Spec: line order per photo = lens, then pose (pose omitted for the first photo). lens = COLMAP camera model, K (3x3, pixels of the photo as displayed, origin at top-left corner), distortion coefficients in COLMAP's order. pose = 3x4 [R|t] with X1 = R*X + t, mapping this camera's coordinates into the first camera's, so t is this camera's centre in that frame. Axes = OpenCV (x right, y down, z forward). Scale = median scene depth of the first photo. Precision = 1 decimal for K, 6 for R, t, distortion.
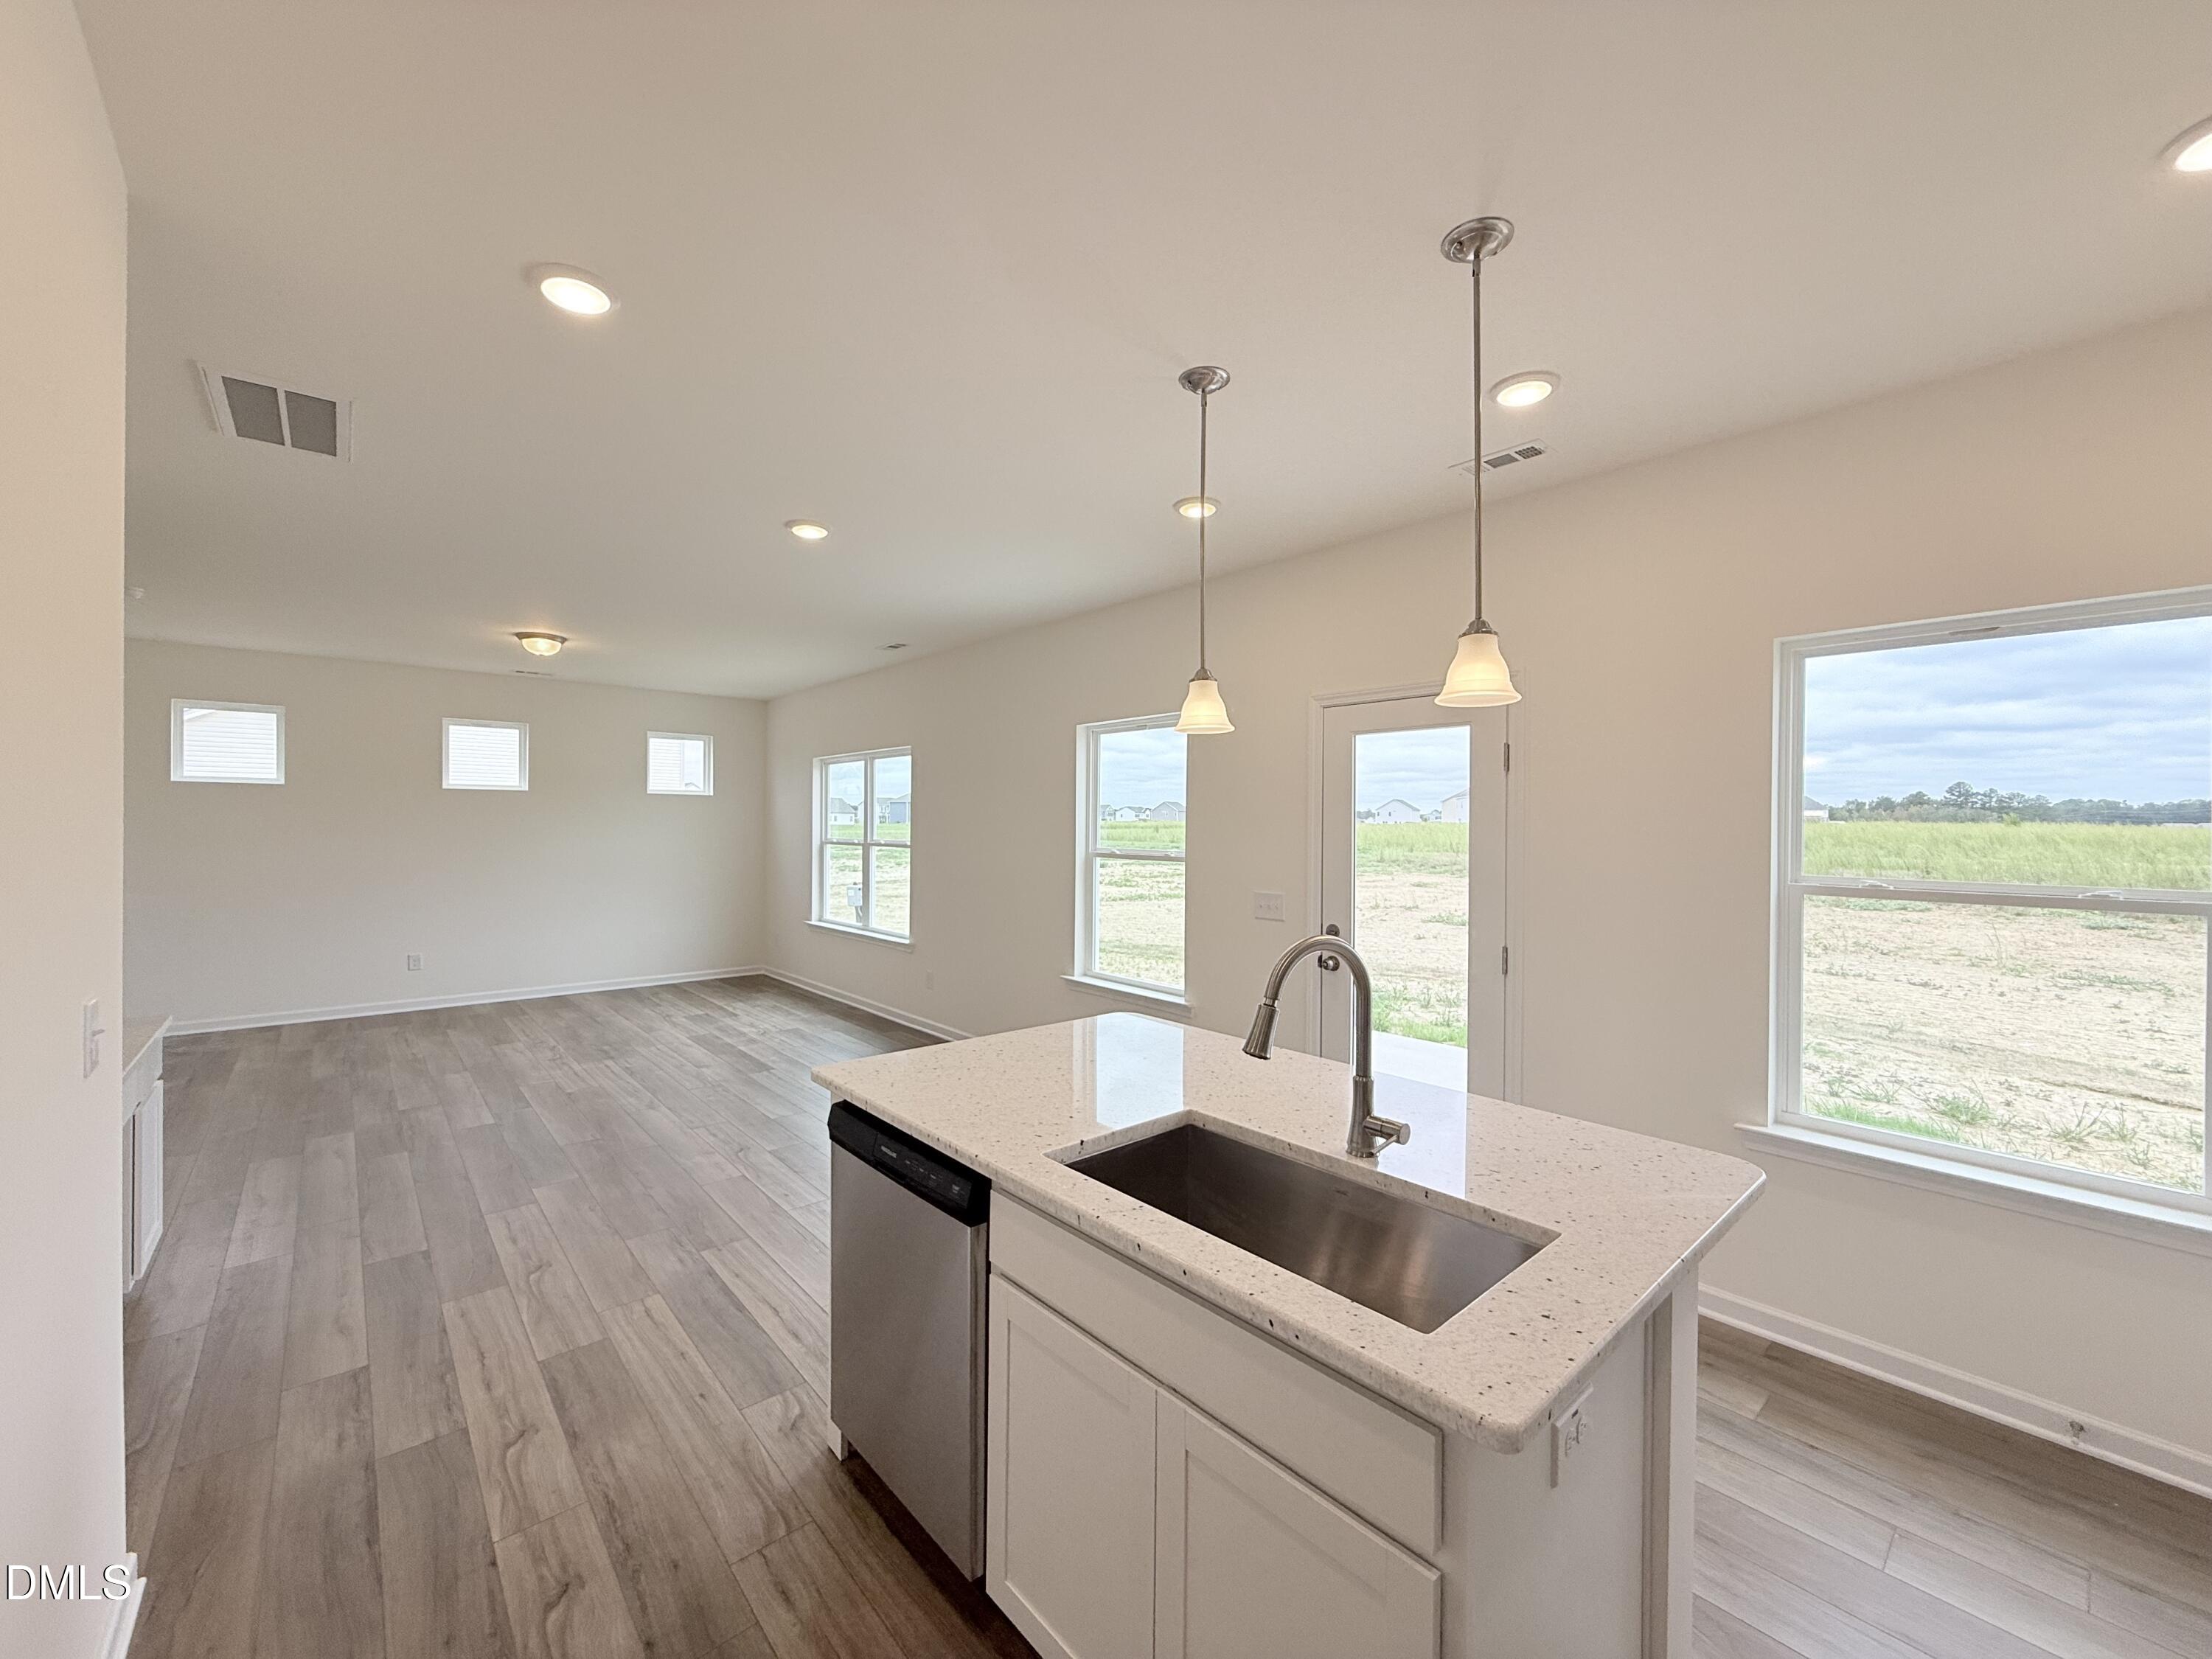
lens RADIAL K [[897.4, 0, 1110.8], [0, 897.4, 830.0], [0, 0, 1]] dist [-0.002296, -0.000999]
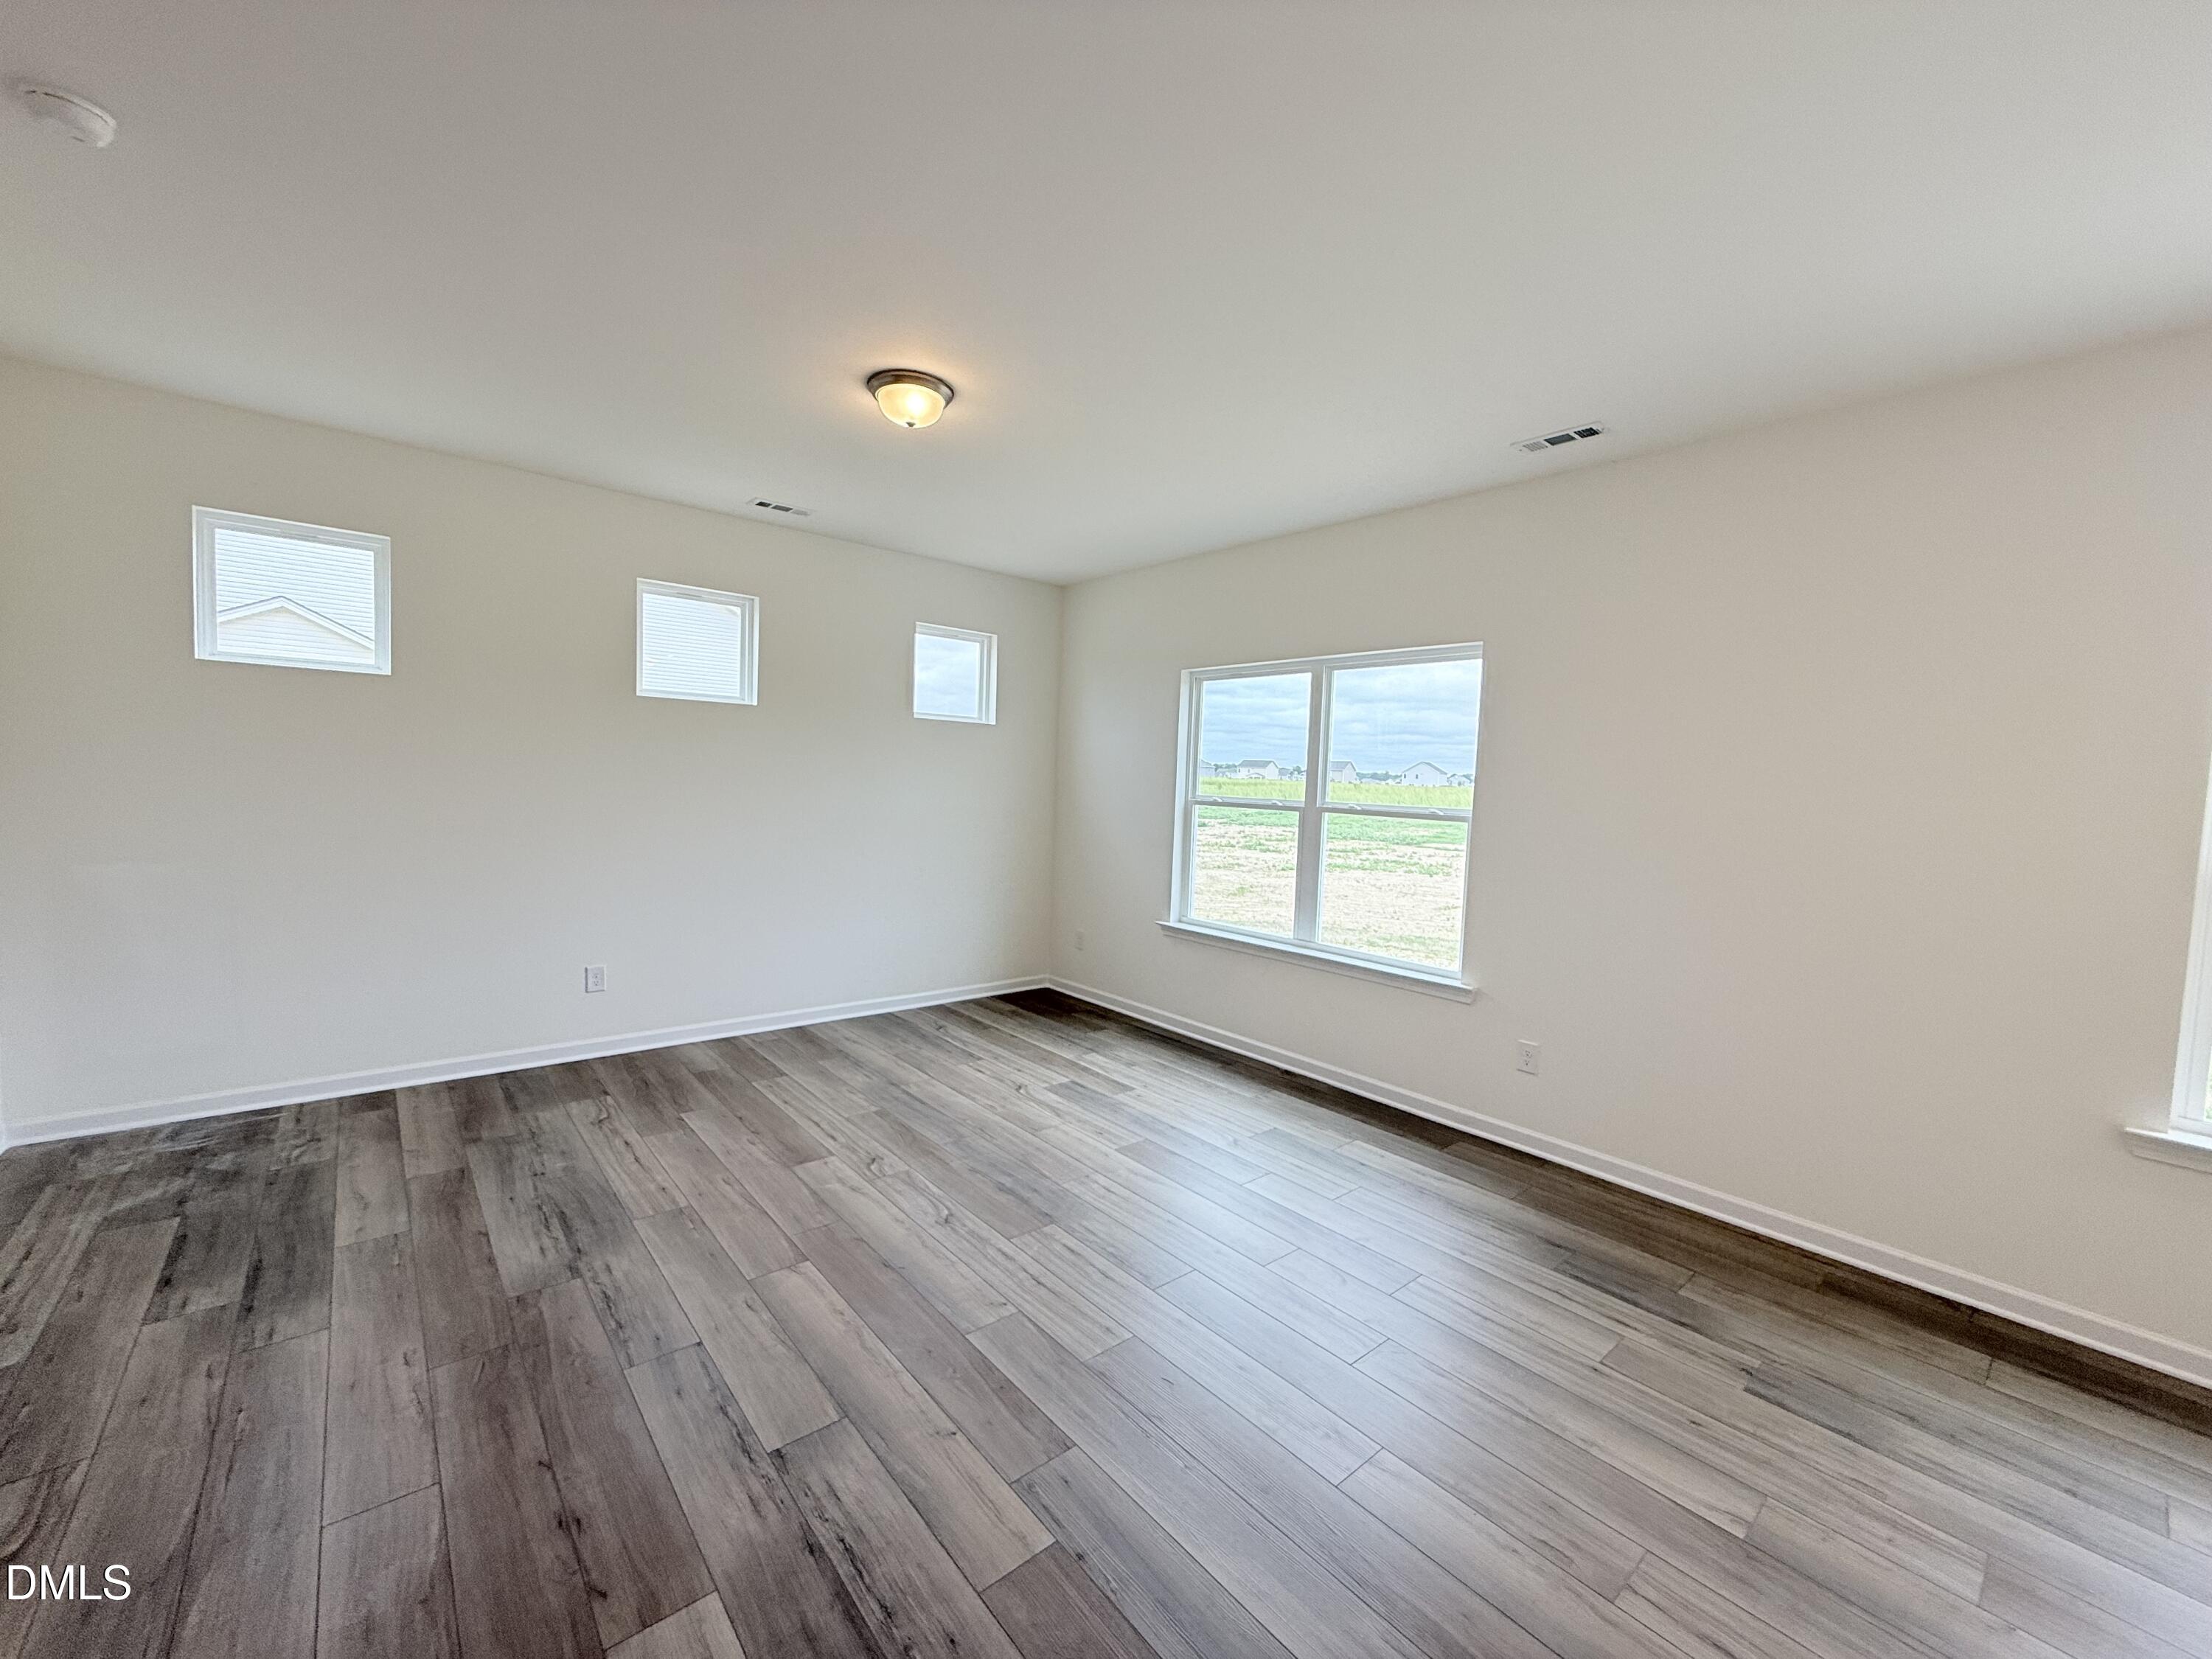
lens RADIAL K [[897.4, 0, 1109.4], [0, 897.4, 837.6], [0, 0, 1]] dist [-0.002296, -0.000999]
pose [[0.999251, 0.034389, -0.017733, -0.953507], [-0.033254, 0.997599, 0.060744, 0.006514], [0.019779, -0.060109, 0.997996, 0.912792]]
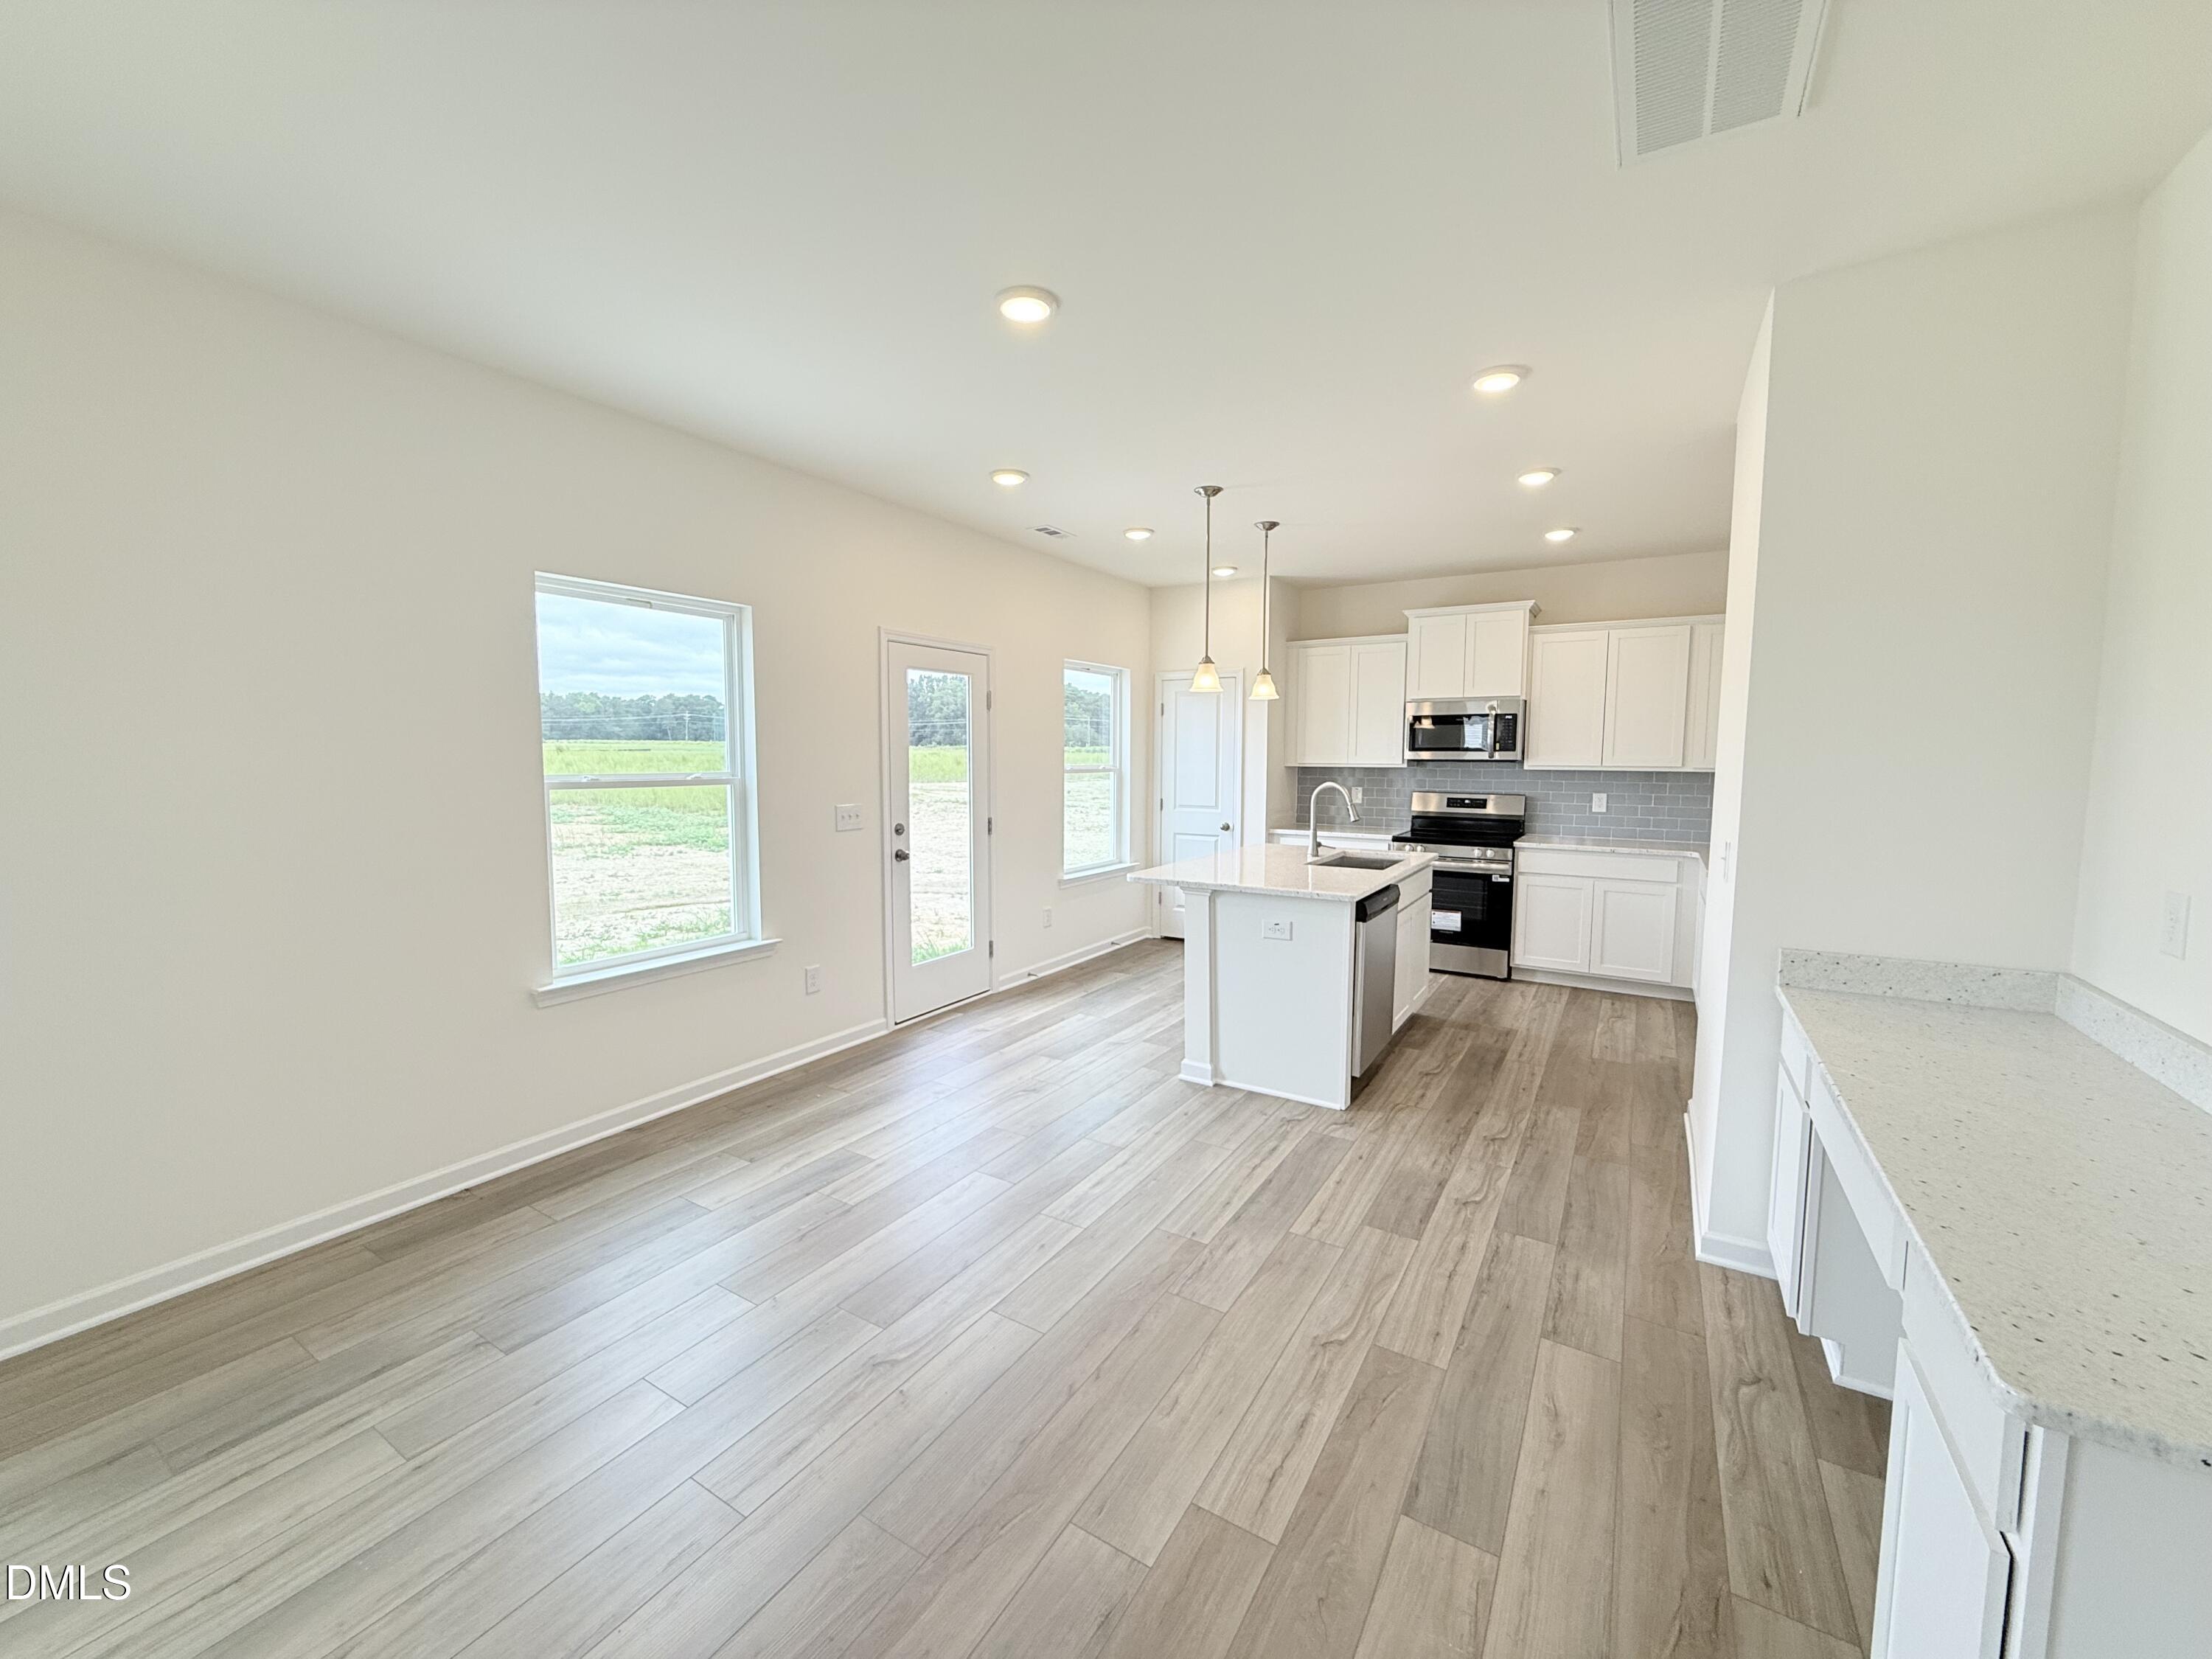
lens RADIAL K [[897.4, 0, 1089.8], [0, 897.4, 826.2], [0, 0, 1]] dist [-0.002296, -0.000999]
pose [[-0.298403, -0.093904, 0.949809, -1.202851], [-0.004761, 0.995282, 0.096904, -0.011806], [-0.954428, 0.024395, -0.297443, 1.350345]]
